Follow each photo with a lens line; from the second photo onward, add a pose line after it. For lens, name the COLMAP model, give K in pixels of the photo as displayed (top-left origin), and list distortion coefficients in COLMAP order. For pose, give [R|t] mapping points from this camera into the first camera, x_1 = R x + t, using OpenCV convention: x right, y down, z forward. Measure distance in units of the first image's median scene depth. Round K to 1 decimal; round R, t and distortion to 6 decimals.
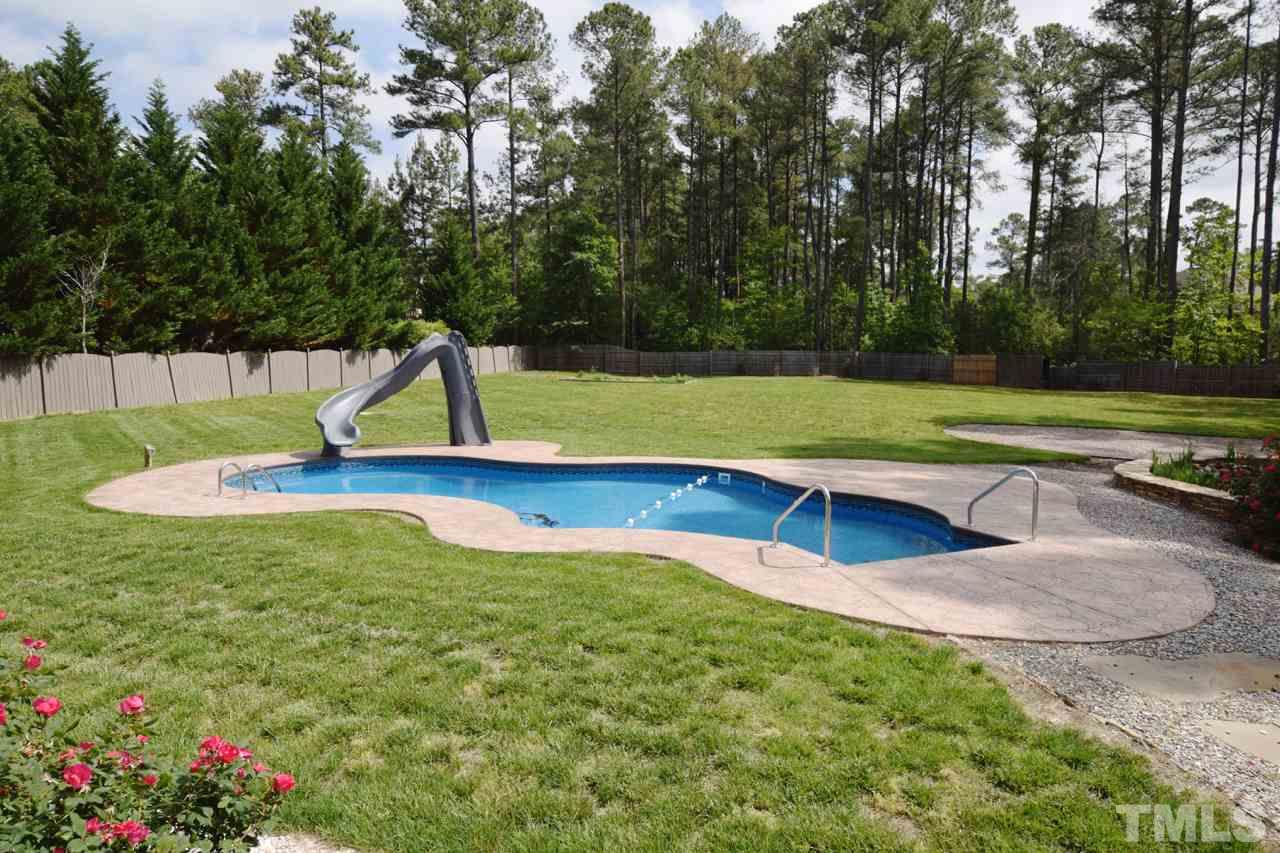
lens RADIAL K [[808.2, 0, 607.2], [0, 808.2, 426.4], [0, 0, 1]] dist [0.082363, -0.054659]
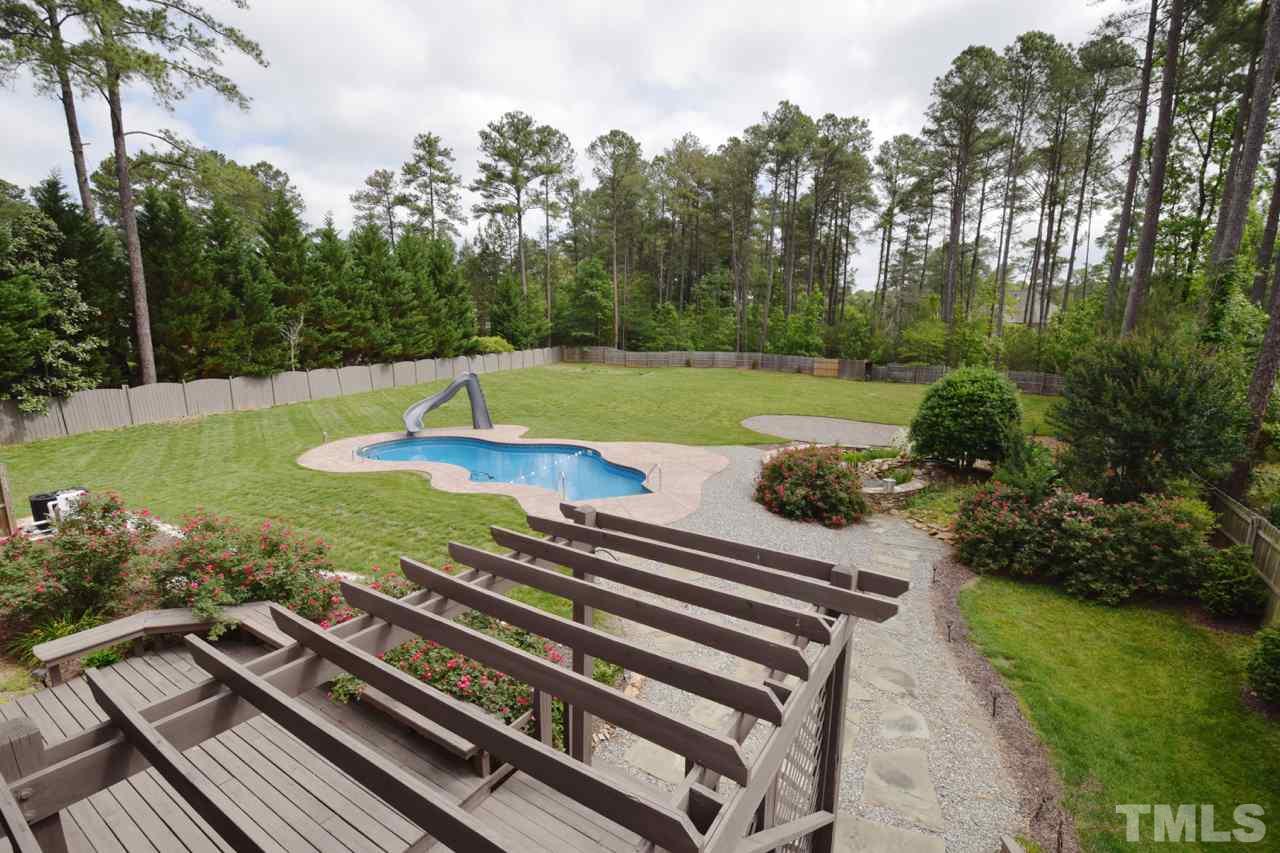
lens RADIAL K [[564.6, 0, 640.0], [0, 564.6, 426.5], [0, 0, 1]] dist [0.000574, 0.000118]
pose [[0.999813, 0.012663, -0.014616, 0.092919], [-0.011406, 0.996478, 0.083074, -0.040031], [0.015616, -0.082892, 0.996436, -0.146045]]
